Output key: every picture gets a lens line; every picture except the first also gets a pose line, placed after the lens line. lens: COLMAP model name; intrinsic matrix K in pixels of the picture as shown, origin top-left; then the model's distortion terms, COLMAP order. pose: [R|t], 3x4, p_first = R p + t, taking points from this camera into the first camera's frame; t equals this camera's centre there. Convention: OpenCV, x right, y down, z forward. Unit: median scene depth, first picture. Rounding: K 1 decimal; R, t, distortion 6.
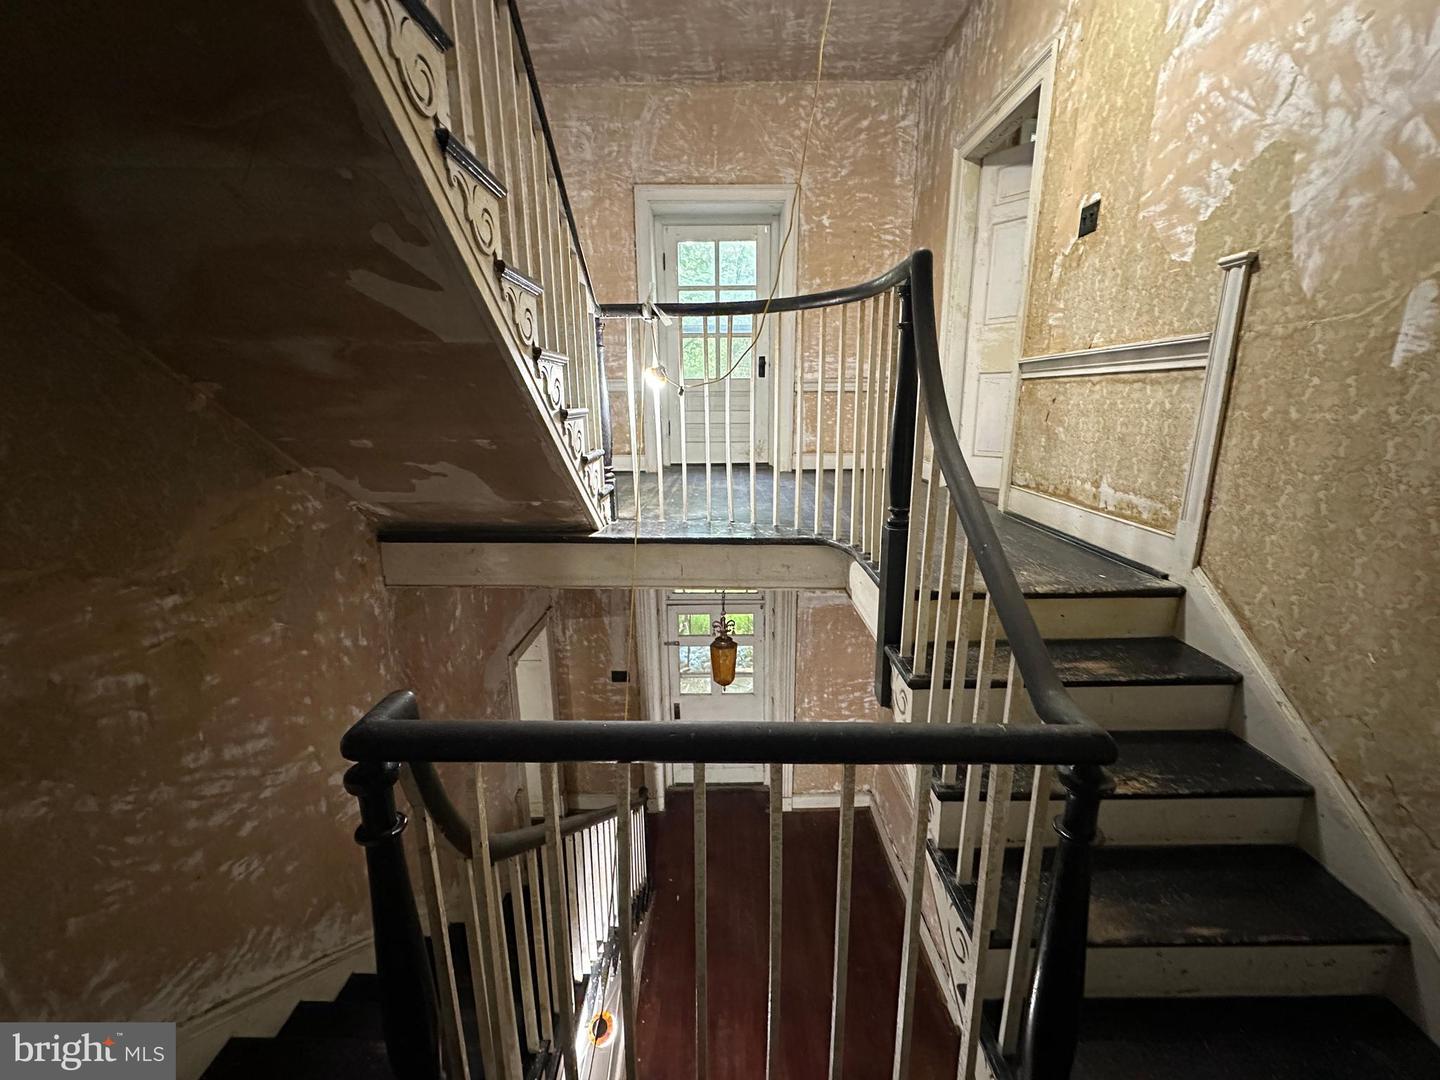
lens RADIAL K [[573.0, 0, 721.5], [0, 573.0, 538.1], [0, 0, 1]] dist [-0.004740, 0.000578]
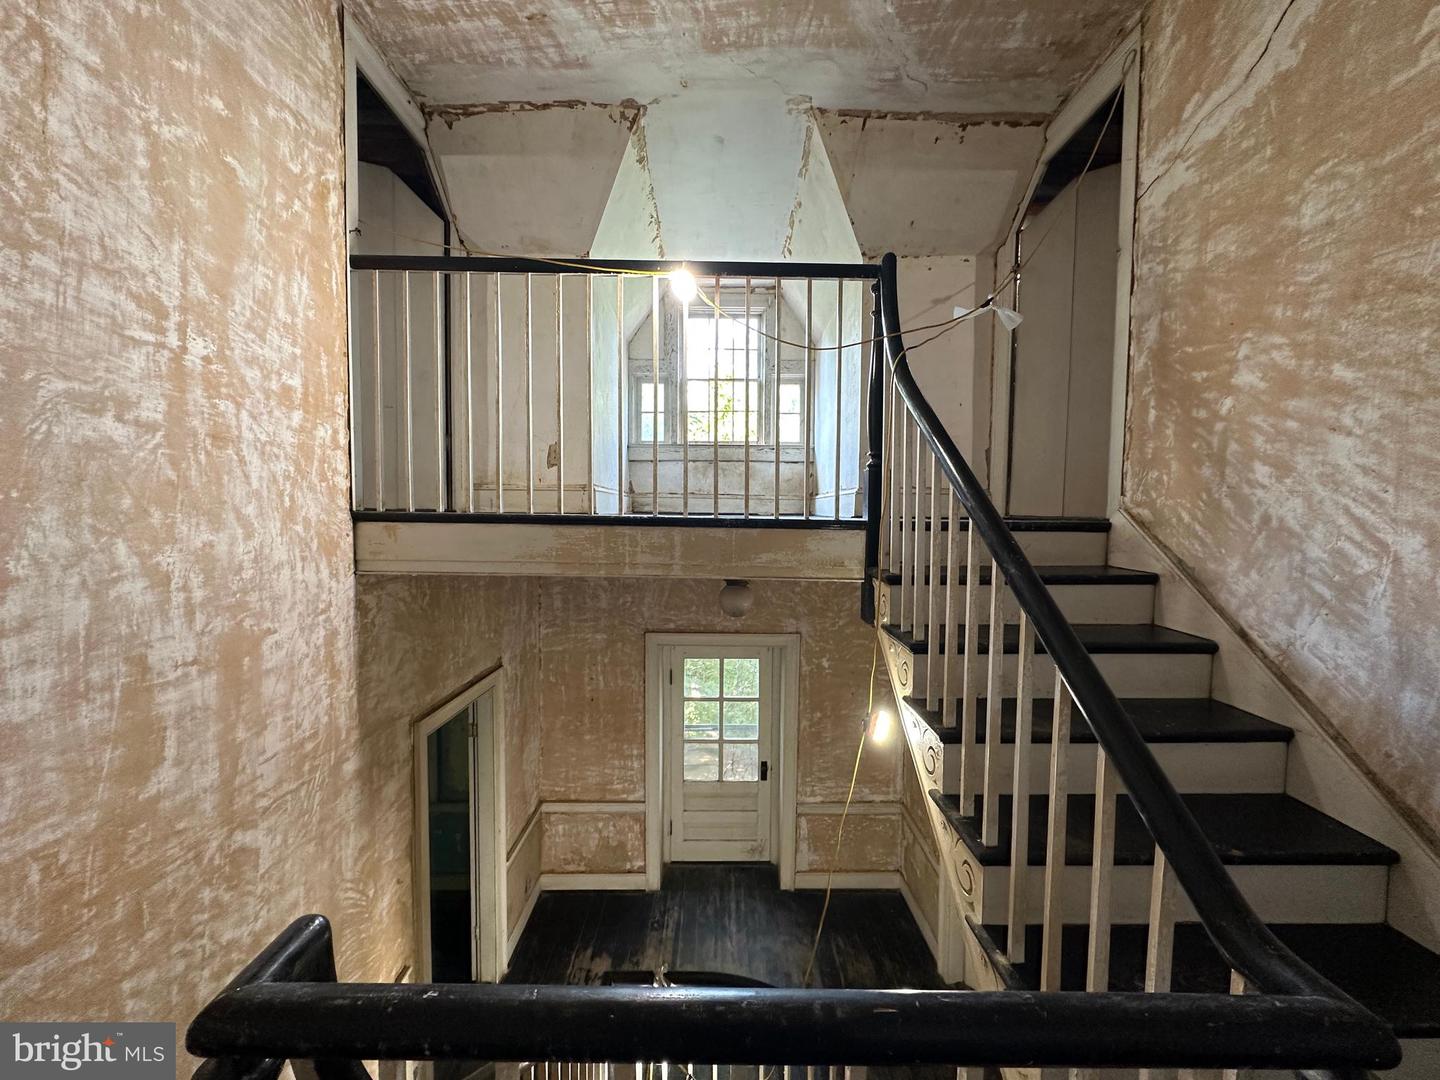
lens RADIAL K [[573.0, 0, 718.6], [0, 573.0, 536.0], [0, 0, 1]] dist [-0.004740, 0.000578]
pose [[0.999900, 0.013584, 0.003944, -0.044860], [-0.012604, 0.982211, -0.187358, -1.166286], [-0.006419, 0.187289, 0.982284, -0.166383]]
